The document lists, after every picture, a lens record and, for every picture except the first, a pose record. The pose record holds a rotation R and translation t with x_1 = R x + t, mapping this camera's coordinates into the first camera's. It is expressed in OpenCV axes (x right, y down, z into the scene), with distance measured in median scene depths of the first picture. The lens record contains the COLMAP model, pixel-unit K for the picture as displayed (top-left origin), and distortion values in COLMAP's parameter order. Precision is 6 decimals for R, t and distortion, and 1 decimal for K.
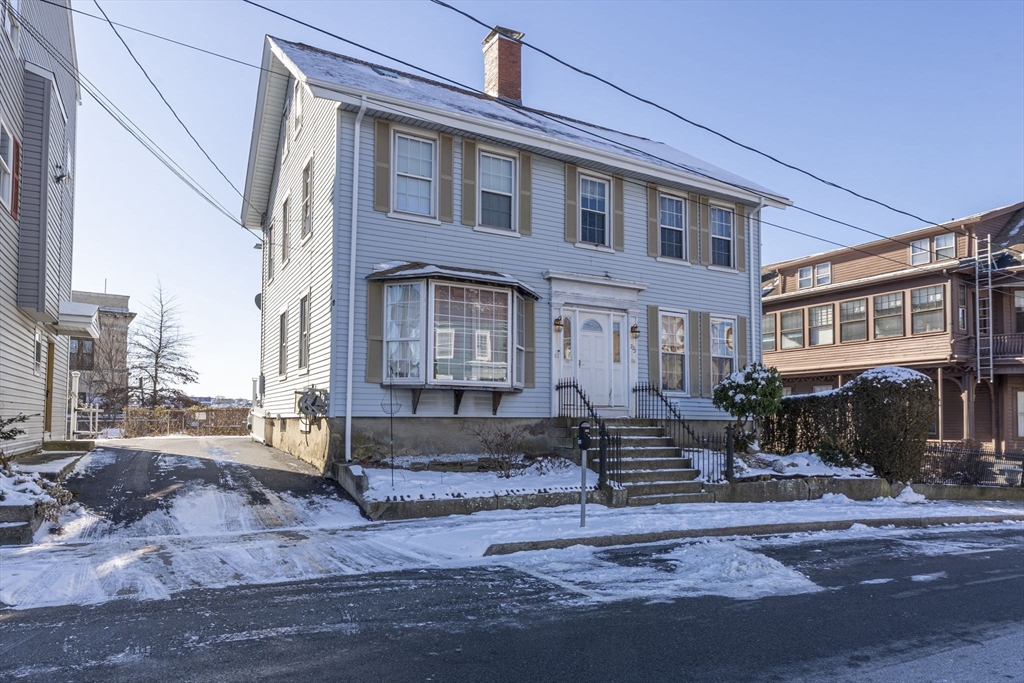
lens RADIAL K [[663.0, 0, 534.0], [0, 663.0, 396.9], [0, 0, 1]] dist [-0.000360, -0.003519]
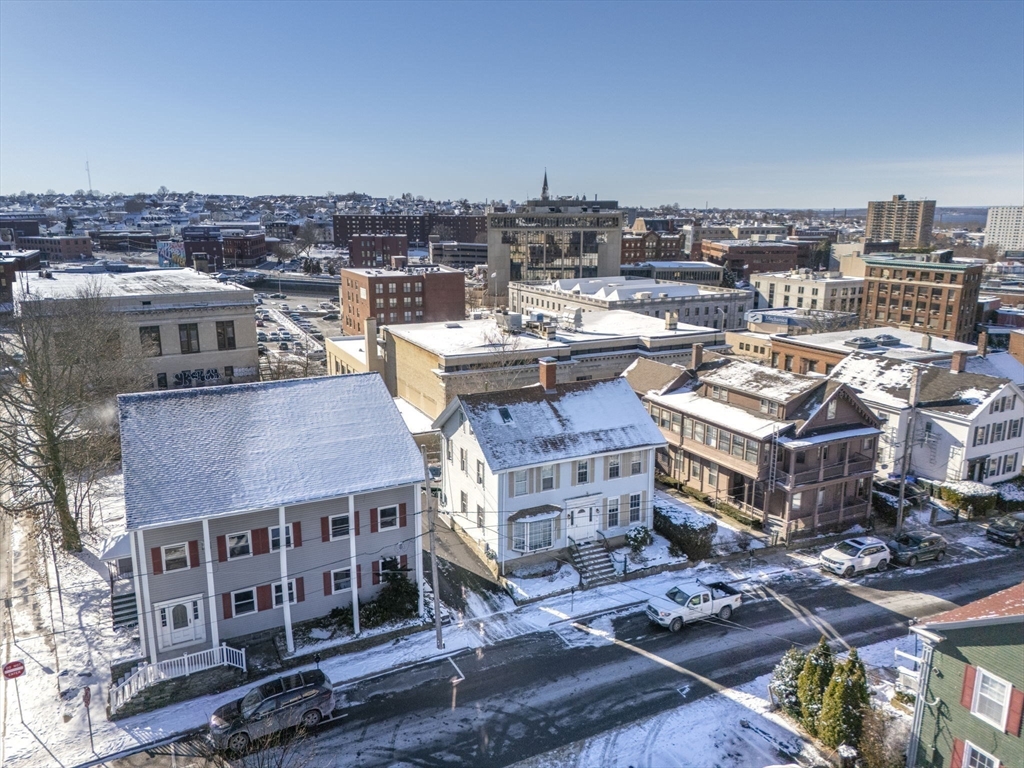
lens RADIAL K [[778.7, 0, 516.5], [0, 778.7, 375.6], [0, 0, 1]] dist [0.054888, -0.019701]
pose [[0.998457, 0.009502, -0.054714, -0.009591], [0.005048, 0.965645, 0.259815, -1.605298], [0.055303, -0.259690, 0.964107, -2.133390]]
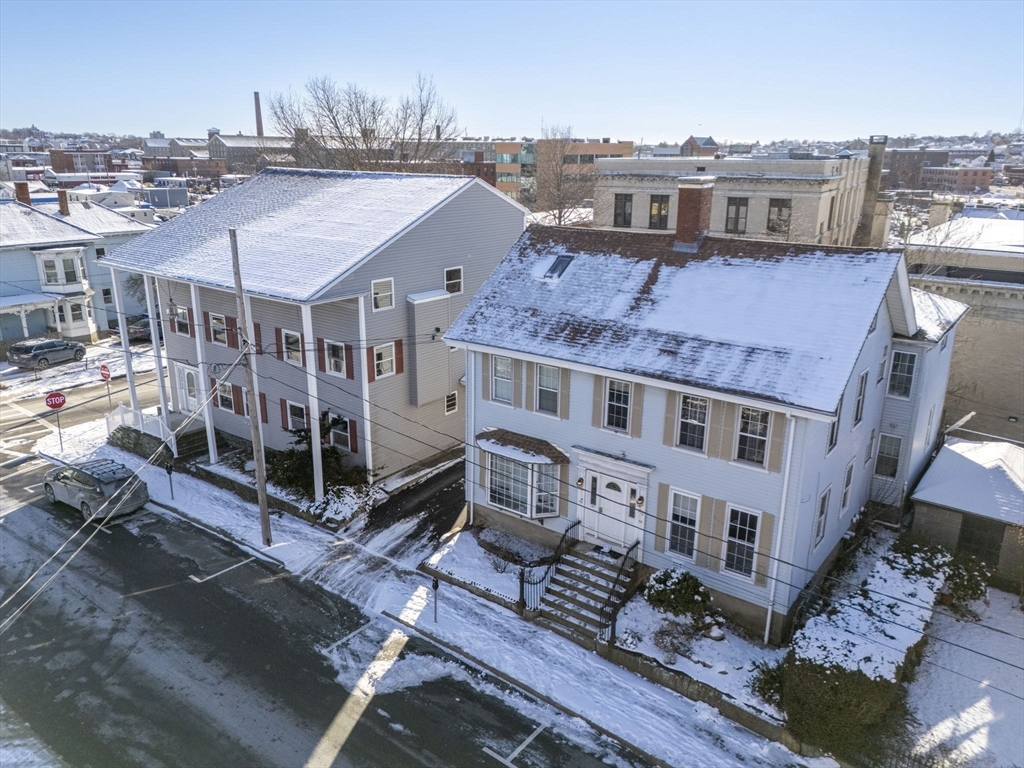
lens RADIAL K [[778.7, 0, 501.1], [0, 778.7, 380.9], [0, 0, 1]] dist [0.054888, -0.019701]
pose [[0.384899, 0.263967, -0.884406, 1.442304], [0.031132, 0.953971, 0.298279, -0.849748], [0.922433, -0.142341, 0.358965, 0.276423]]
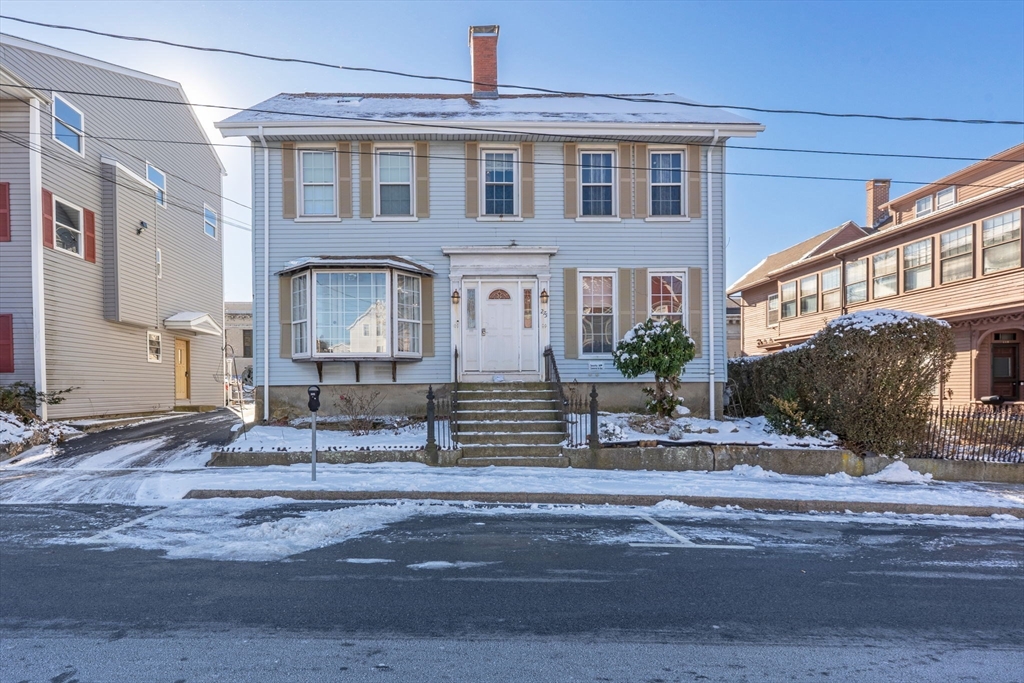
lens RADIAL K [[551.8, 0, 469.6], [0, 551.8, 401.4], [0, 0, 1]] dist [-0.003800, 0.000658]
pose [[0.878475, -0.004631, -0.477766, 0.499199], [0.032228, 0.998250, 0.049582, 0.017511], [0.476700, -0.058954, 0.877087, 0.219393]]
